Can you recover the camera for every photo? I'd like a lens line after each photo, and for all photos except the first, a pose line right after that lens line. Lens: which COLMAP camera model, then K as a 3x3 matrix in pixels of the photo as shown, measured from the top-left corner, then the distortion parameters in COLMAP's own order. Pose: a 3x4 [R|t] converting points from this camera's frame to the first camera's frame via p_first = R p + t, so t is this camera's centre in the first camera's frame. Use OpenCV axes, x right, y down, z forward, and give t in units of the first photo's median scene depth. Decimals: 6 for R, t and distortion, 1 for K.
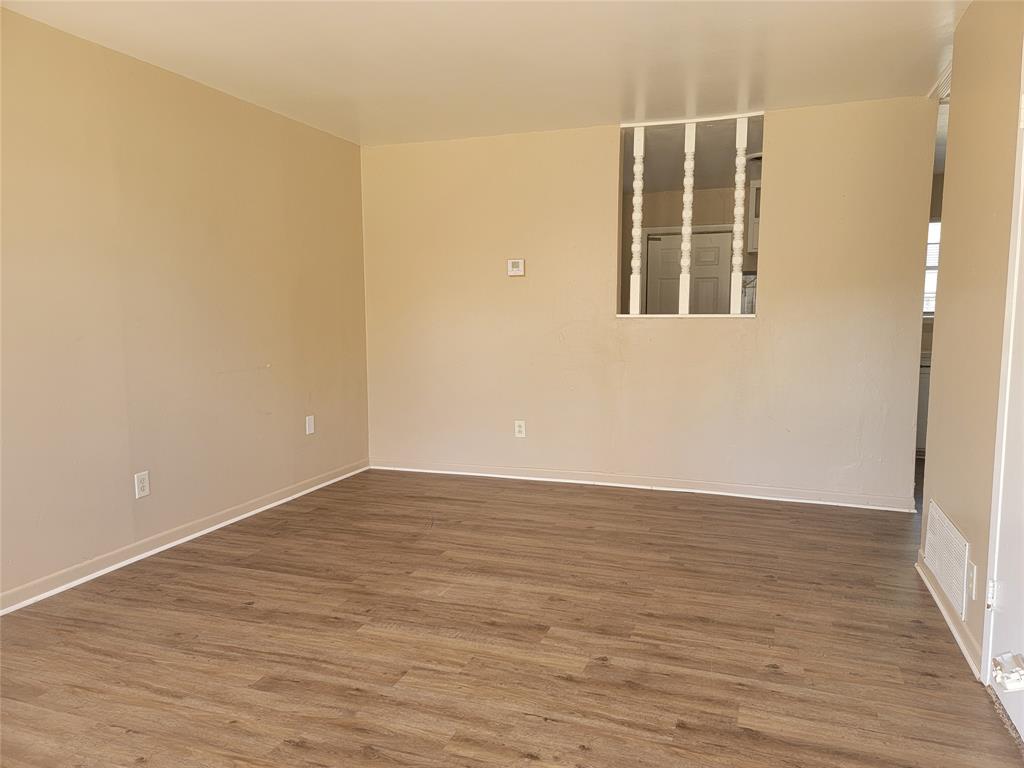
lens RADIAL K [[712.3, 0, 518.4], [0, 712.3, 383.5], [0, 0, 1]] dist [-0.013417, -0.005210]
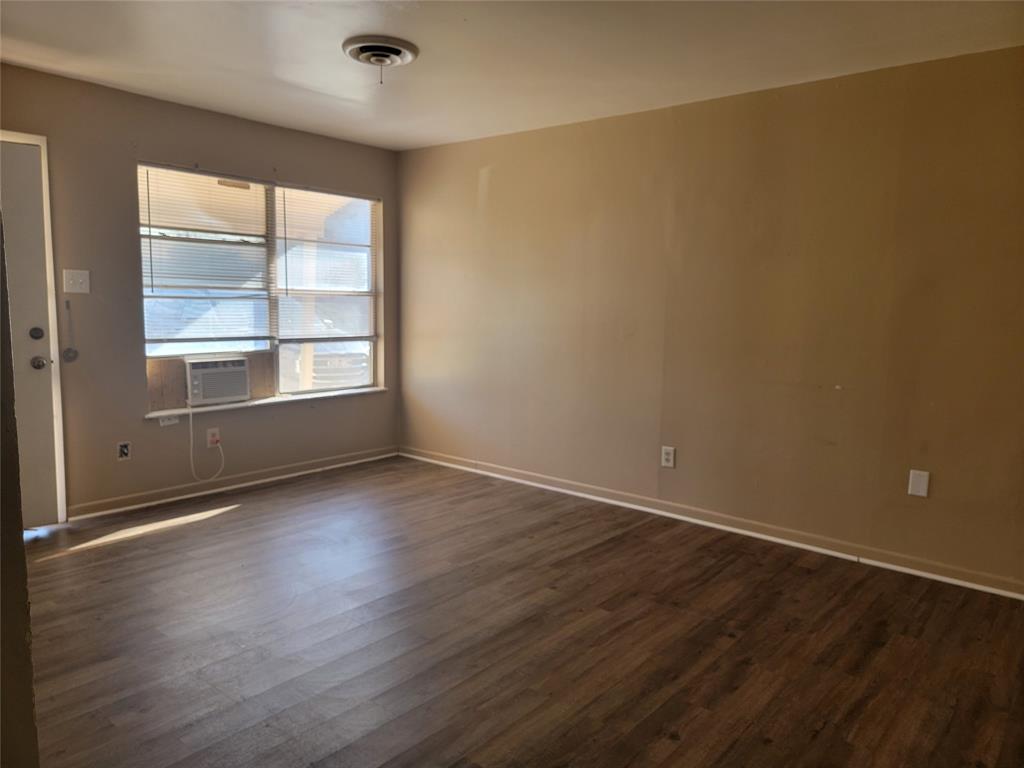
lens RADIAL K [[712.3, 0, 517.6], [0, 712.3, 384.1], [0, 0, 1]] dist [-0.013417, -0.005210]
pose [[-0.353561, 0.102102, -0.929823, 0.646964], [-0.125330, 0.979892, 0.155256, -0.128416], [0.926978, 0.171427, -0.333655, 1.102774]]
